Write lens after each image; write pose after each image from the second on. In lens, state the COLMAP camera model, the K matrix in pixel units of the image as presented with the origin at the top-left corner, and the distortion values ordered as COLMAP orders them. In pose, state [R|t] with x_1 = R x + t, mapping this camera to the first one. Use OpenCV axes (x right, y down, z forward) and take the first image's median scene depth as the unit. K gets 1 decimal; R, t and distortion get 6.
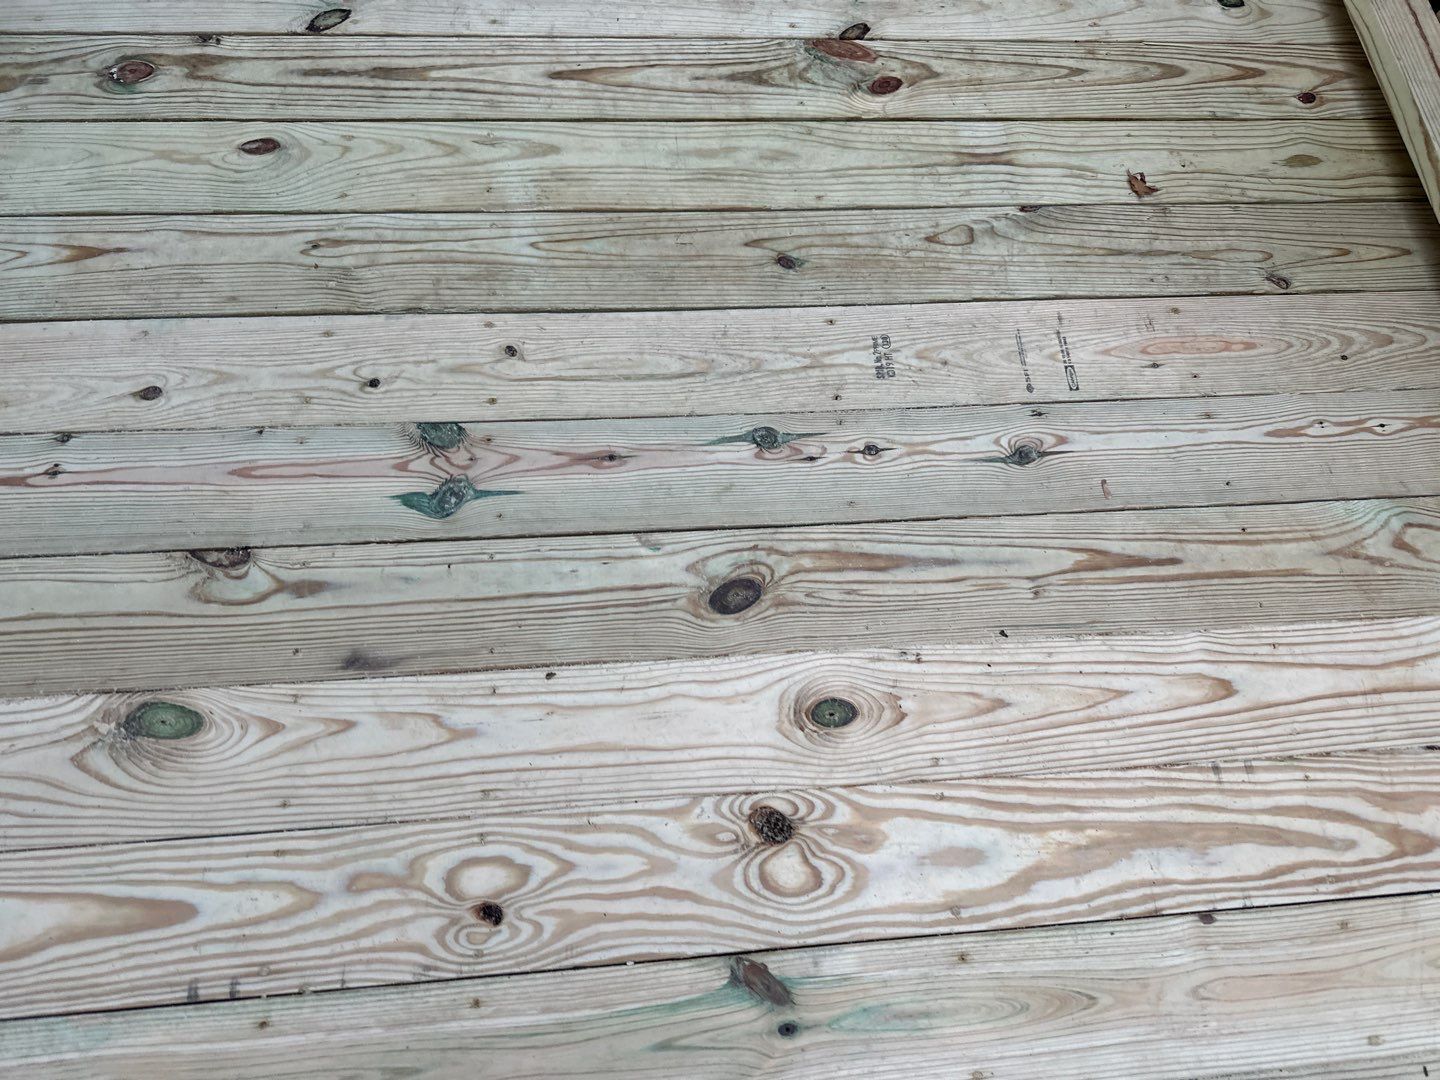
lens RADIAL K [[1040.3, 0, 733.7], [0, 1040.3, 540.3], [0, 0, 1]] dist [0.052853, -0.067491]
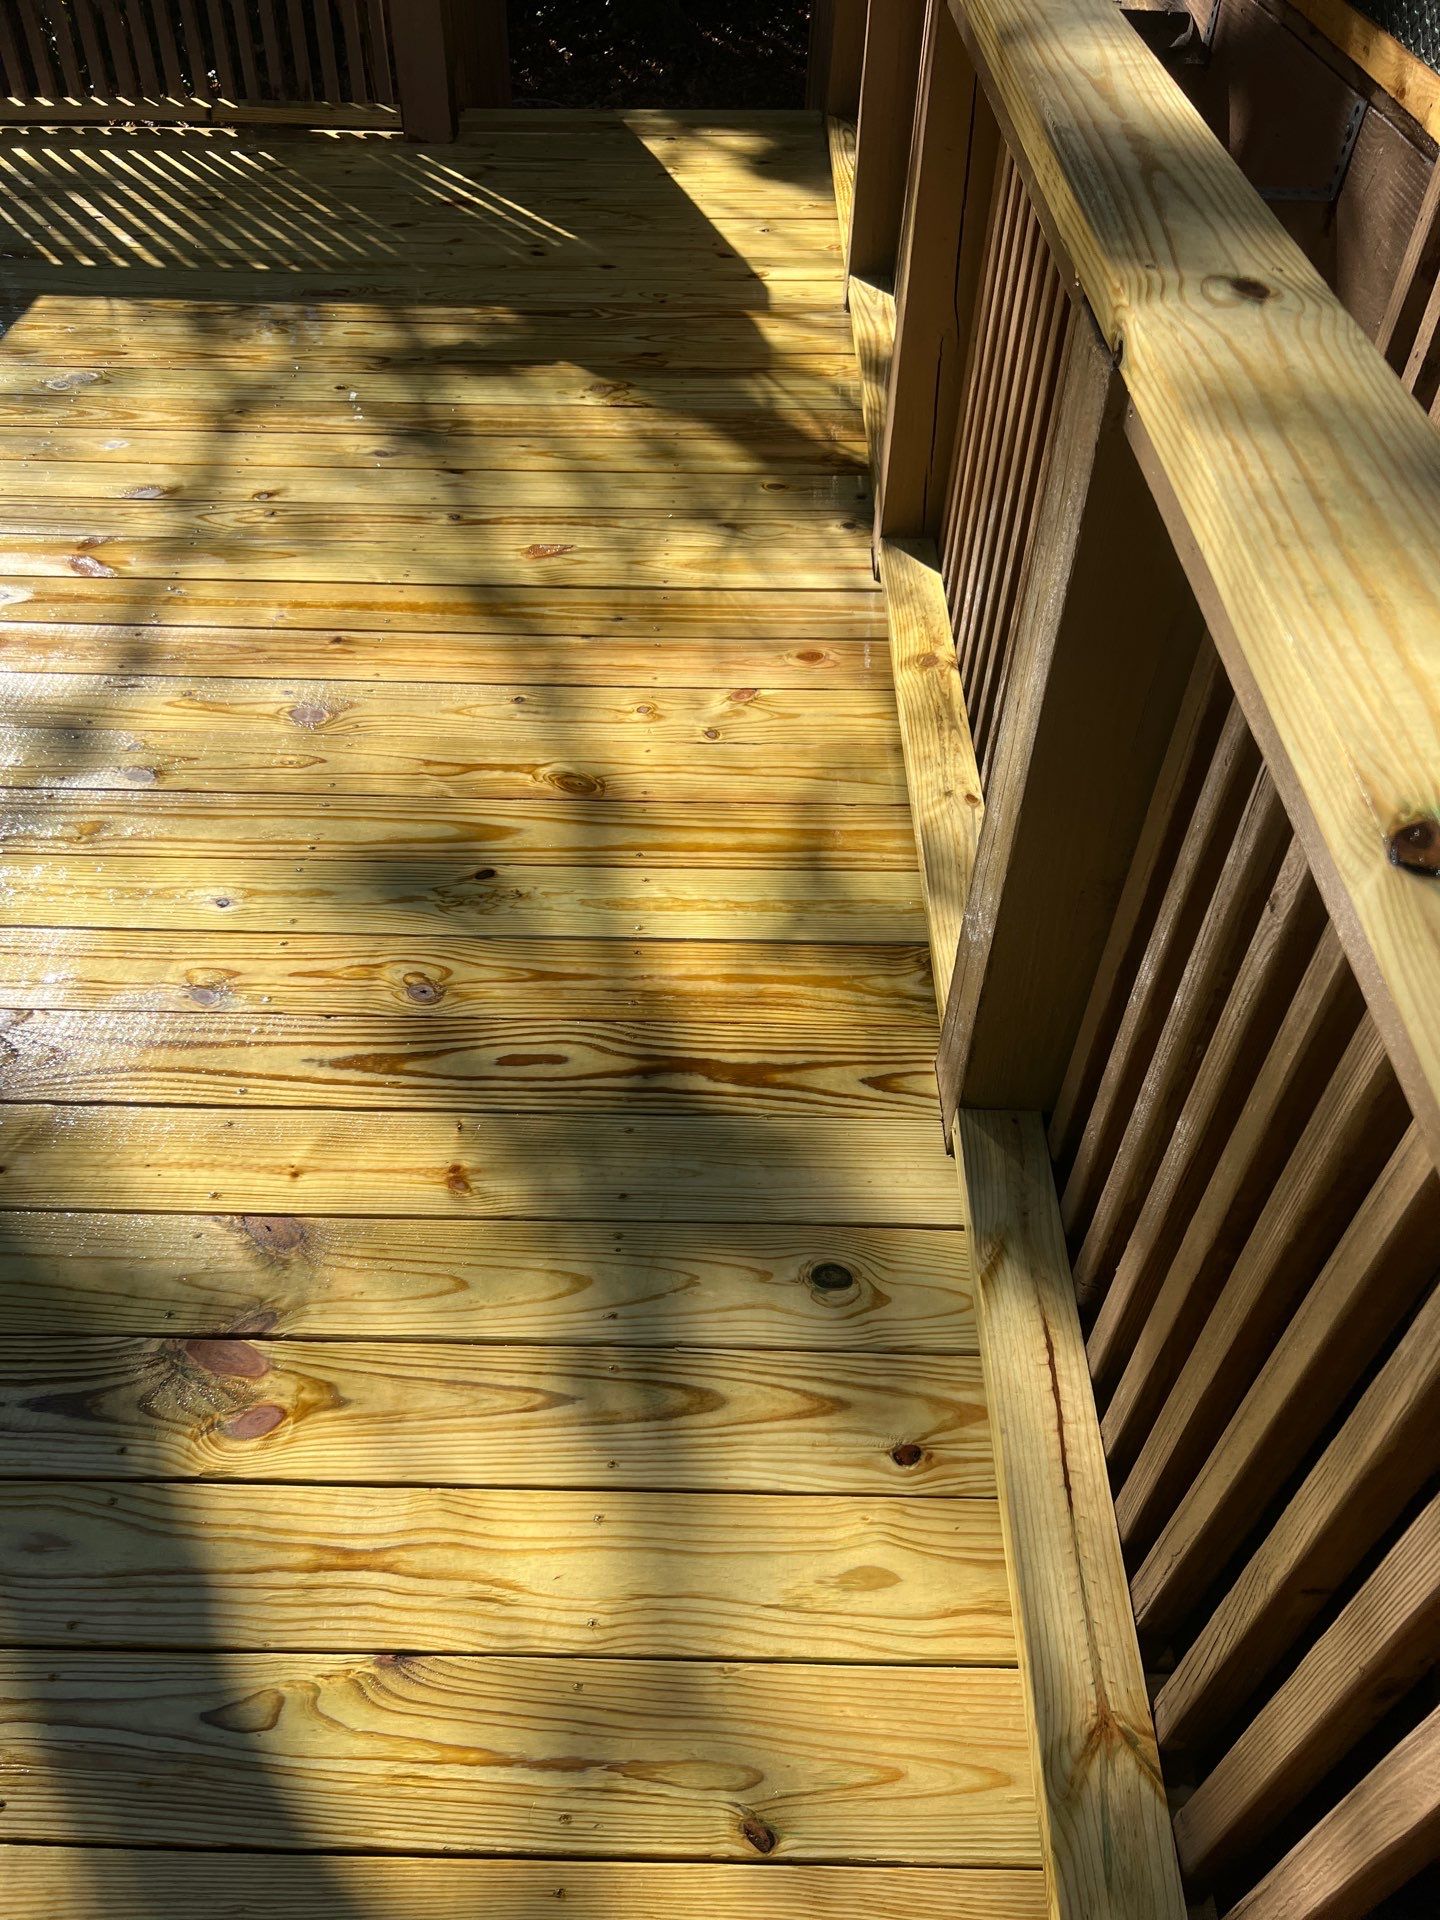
lens RADIAL K [[1437.4, 0, 714.5], [0, 1437.4, 972.4], [0, 0, 1]] dist [0.059812, -0.072359]
pose [[0.991620, 0.020038, -0.127626, 0.731690], [-0.067103, 0.924072, -0.376282, -0.480260], [0.110396, 0.381692, 0.917673, 0.056278]]
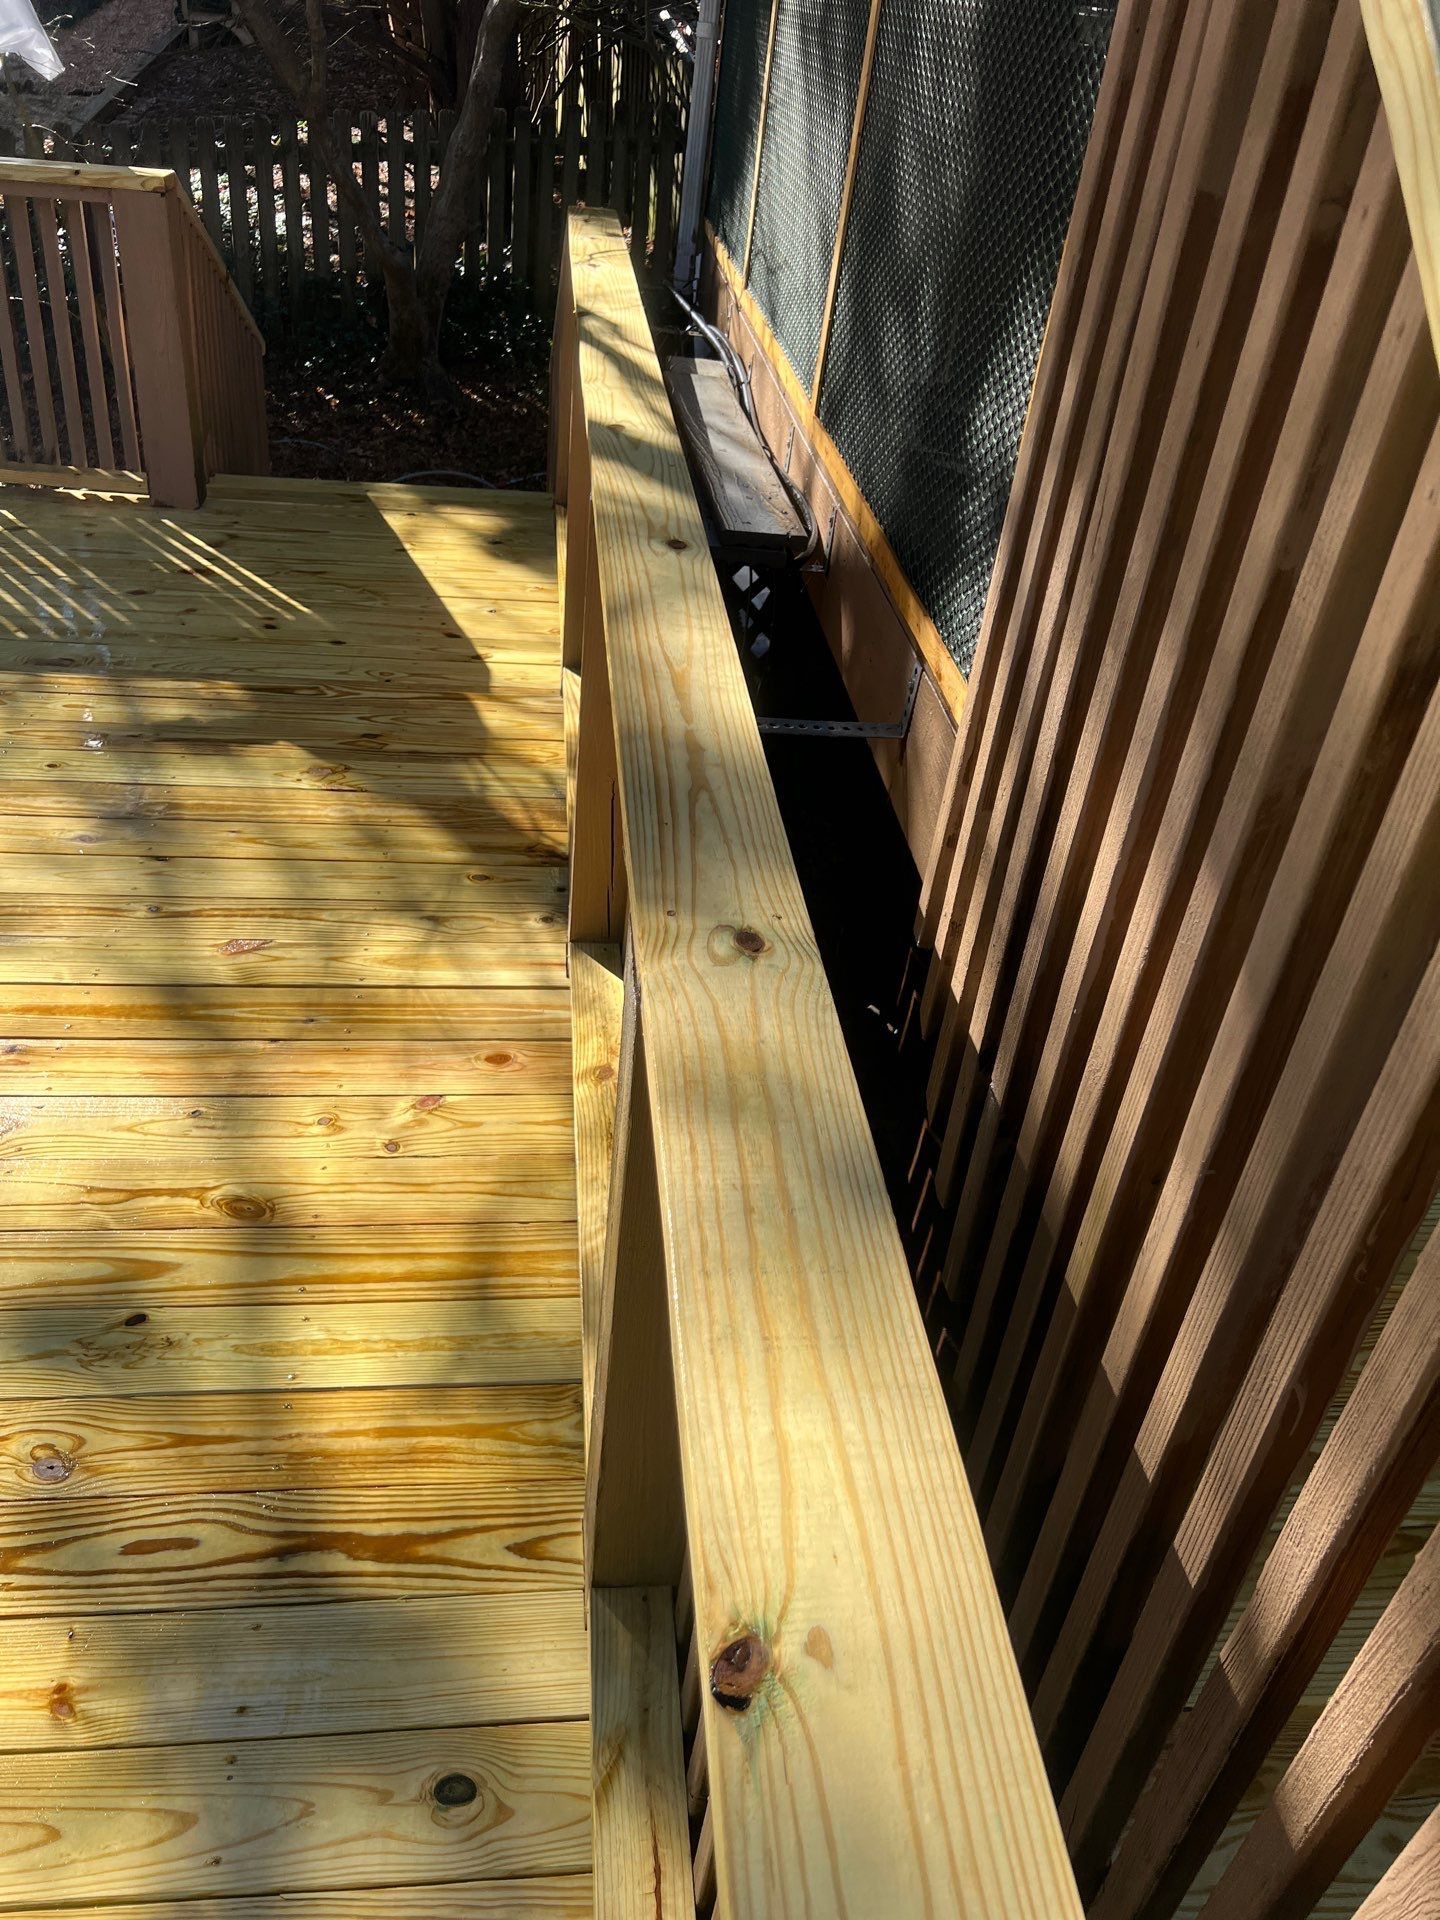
lens RADIAL K [[1436.3, 0, 742.8], [0, 1436.3, 962.5], [0, 0, 1]] dist [0.059083, -0.078974]
pose [[0.999555, -0.003836, 0.029593, 0.901844], [0.018935, 0.848008, -0.529645, -0.667704], [-0.023063, 0.529969, 0.847703, -0.116801]]
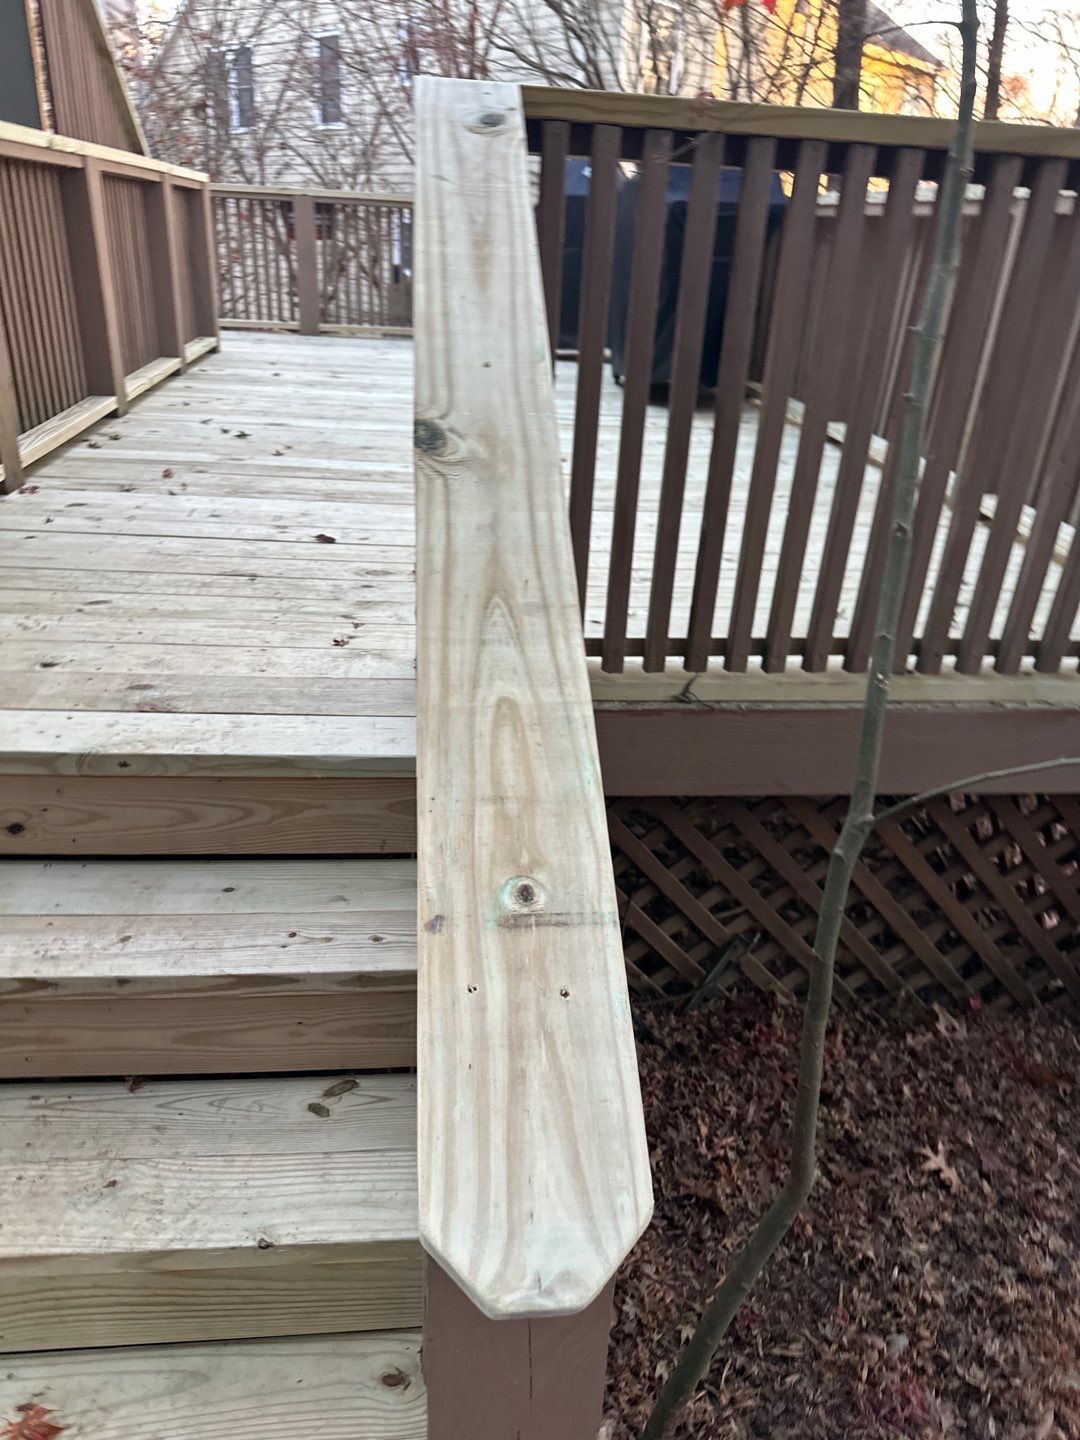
lens RADIAL K [[1078.0, 0, 535.9], [0, 1078.0, 729.3], [0, 0, 1]] dist [0.059812, -0.072359]
pose [[-0.988971, -0.124706, -0.079900, -0.572212], [-0.076935, -0.028419, 0.996631, -5.827547], [-0.126556, 0.991787, 0.018512, 2.743357]]
